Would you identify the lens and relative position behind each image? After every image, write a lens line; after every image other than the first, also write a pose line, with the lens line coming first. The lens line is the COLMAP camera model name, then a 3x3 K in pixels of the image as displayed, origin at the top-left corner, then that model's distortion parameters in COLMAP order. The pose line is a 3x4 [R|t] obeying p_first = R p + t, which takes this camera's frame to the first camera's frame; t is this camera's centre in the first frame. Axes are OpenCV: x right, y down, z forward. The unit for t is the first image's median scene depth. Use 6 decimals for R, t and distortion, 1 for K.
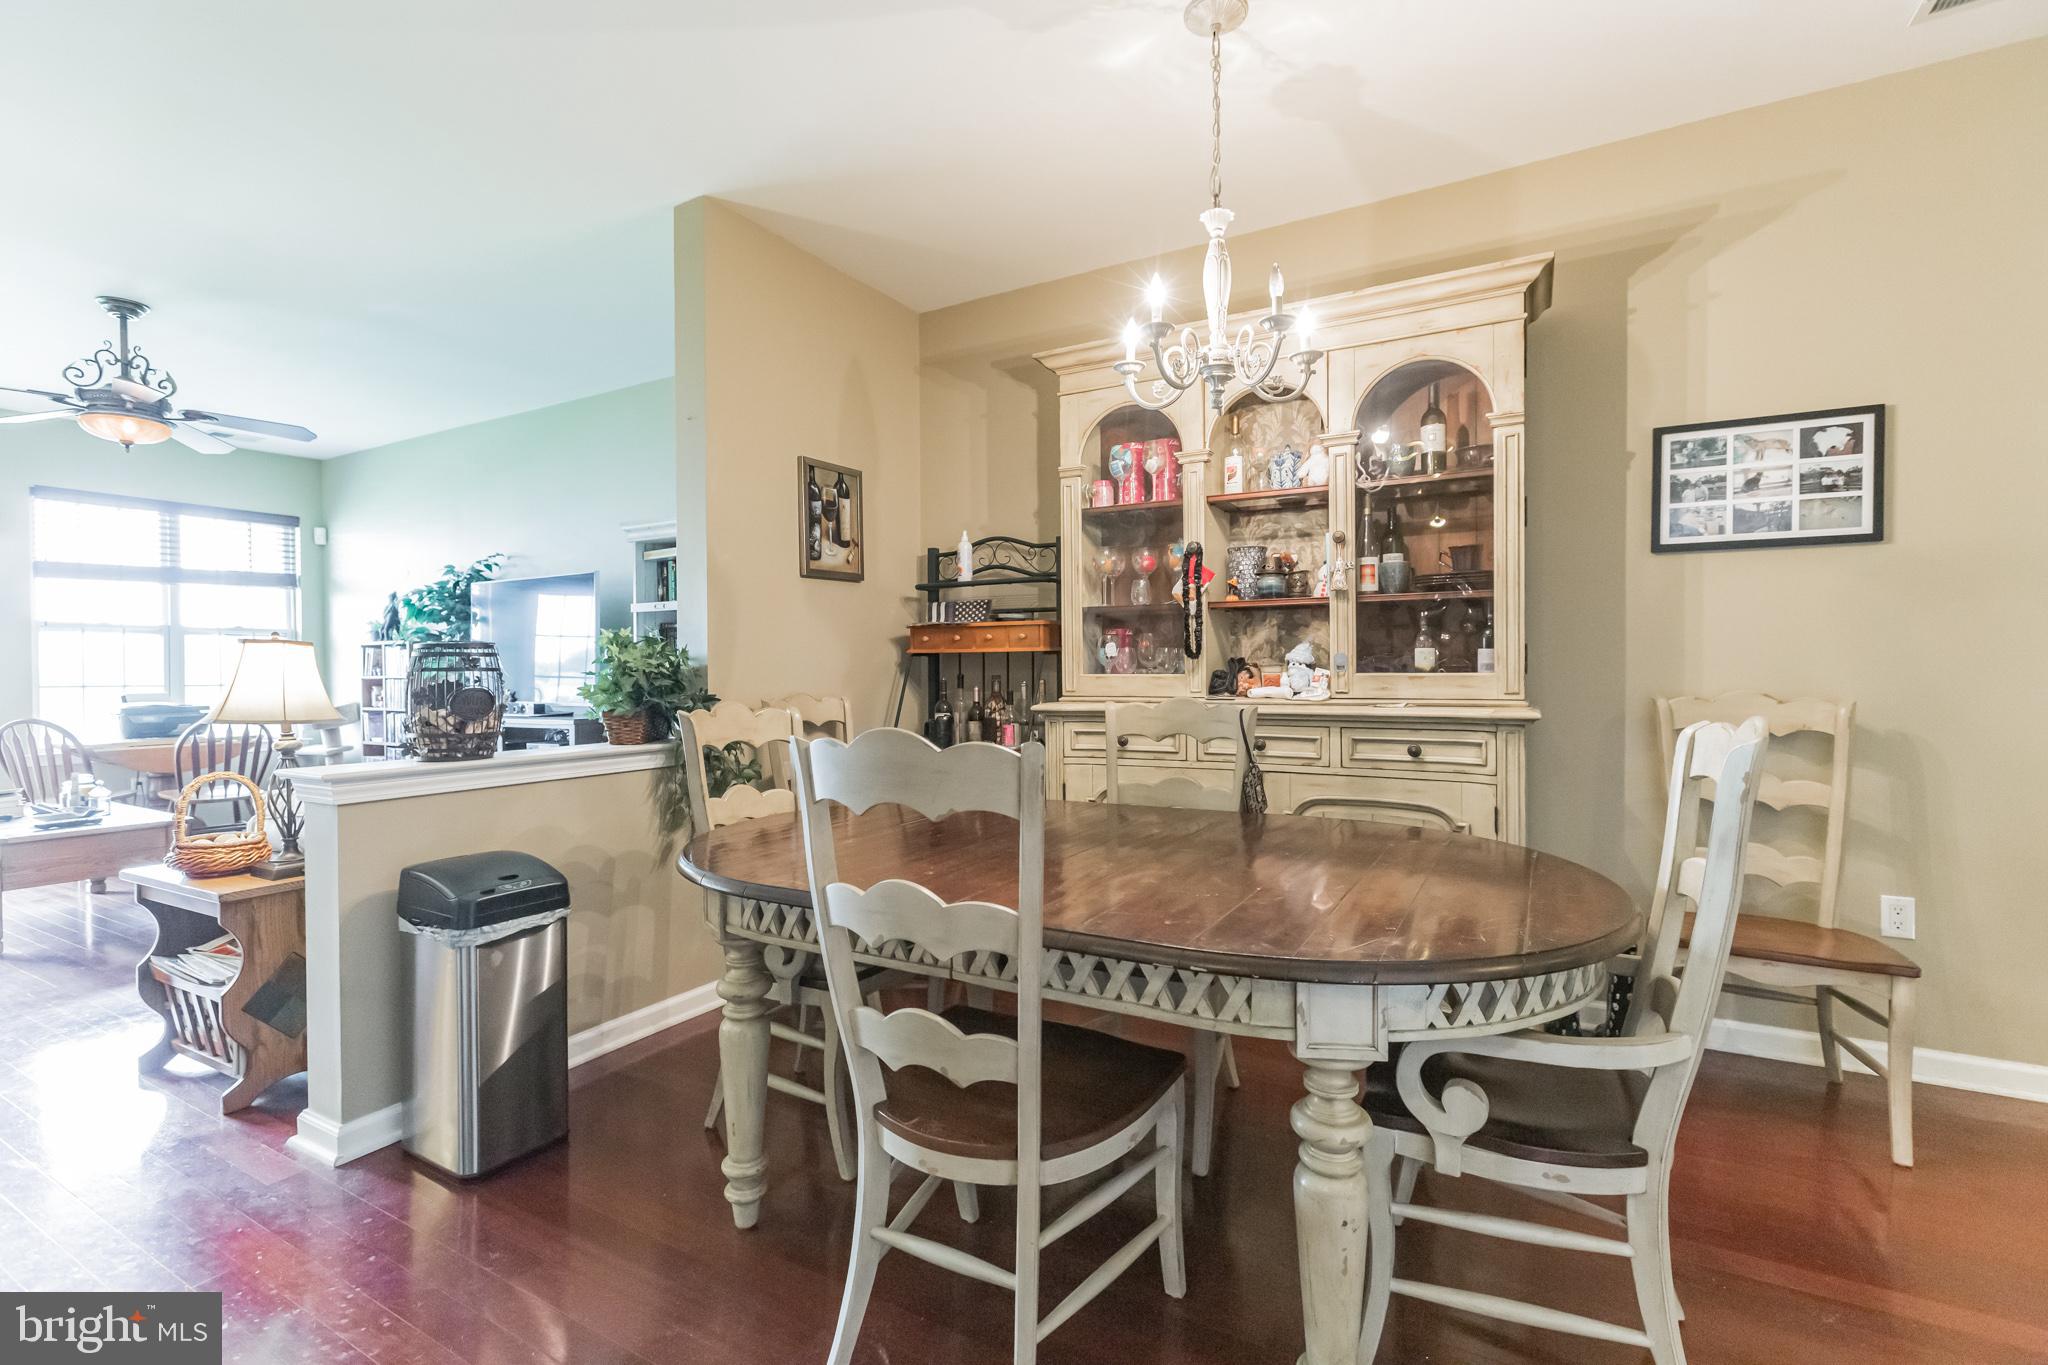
lens RADIAL K [[902.0, 0, 1025.6], [0, 902.0, 678.6], [0, 0, 1]] dist [-0.000448, 0.001389]
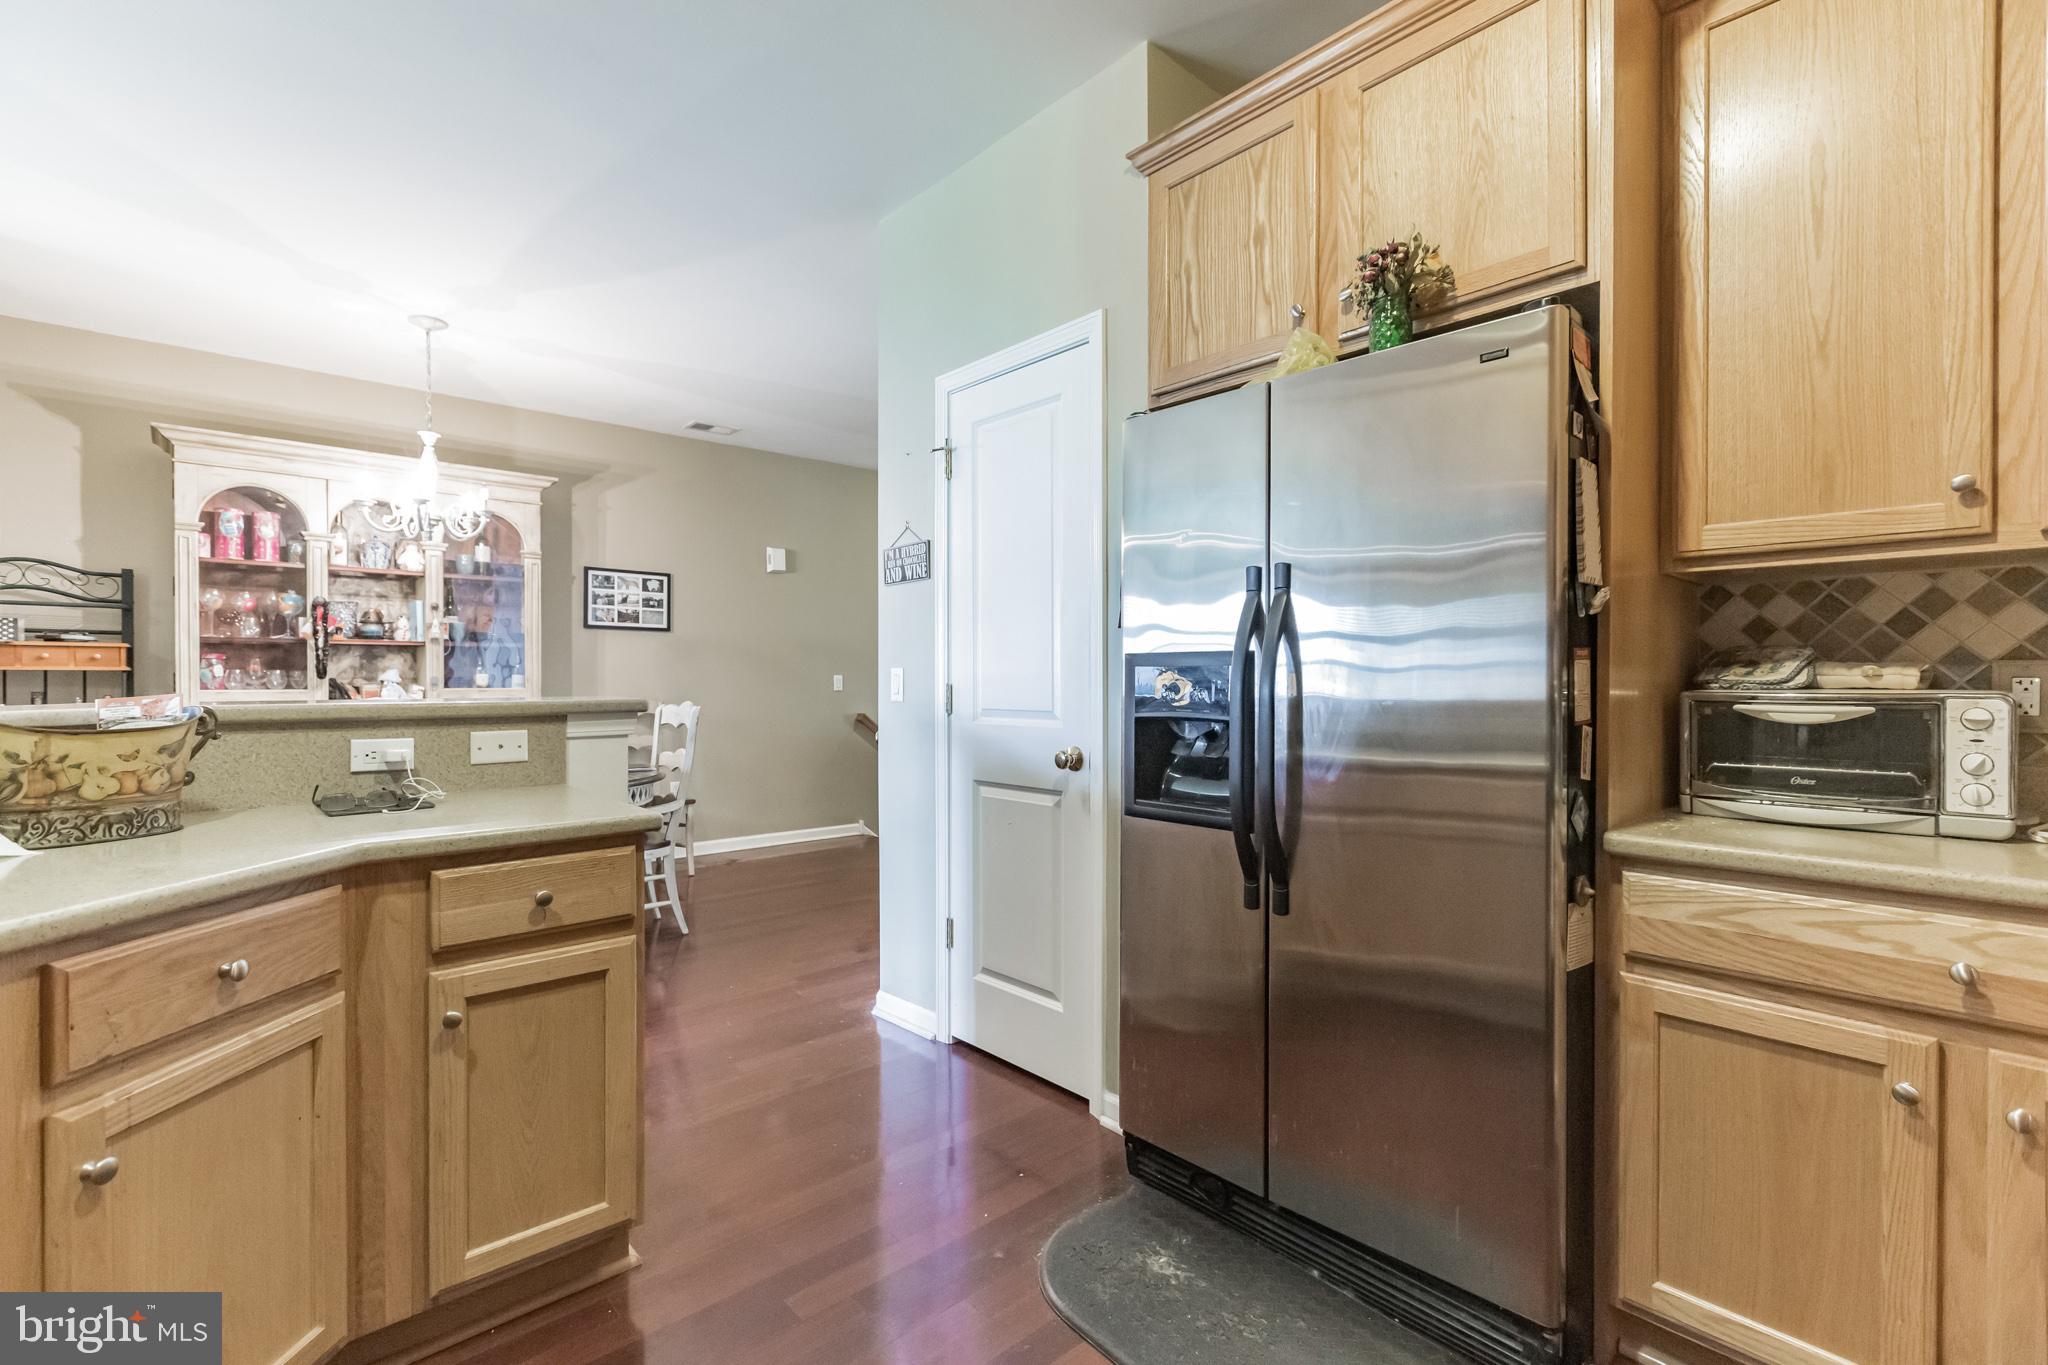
lens RADIAL K [[902.0, 0, 1029.8], [0, 902.0, 686.2], [0, 0, 1]] dist [-0.000448, 0.001389]
pose [[0.305448, 0.003454, 0.952203, -0.904862], [0.013846, 0.999872, -0.008069, 0.018126], [-0.952108, 0.015649, 0.305361, -0.545228]]
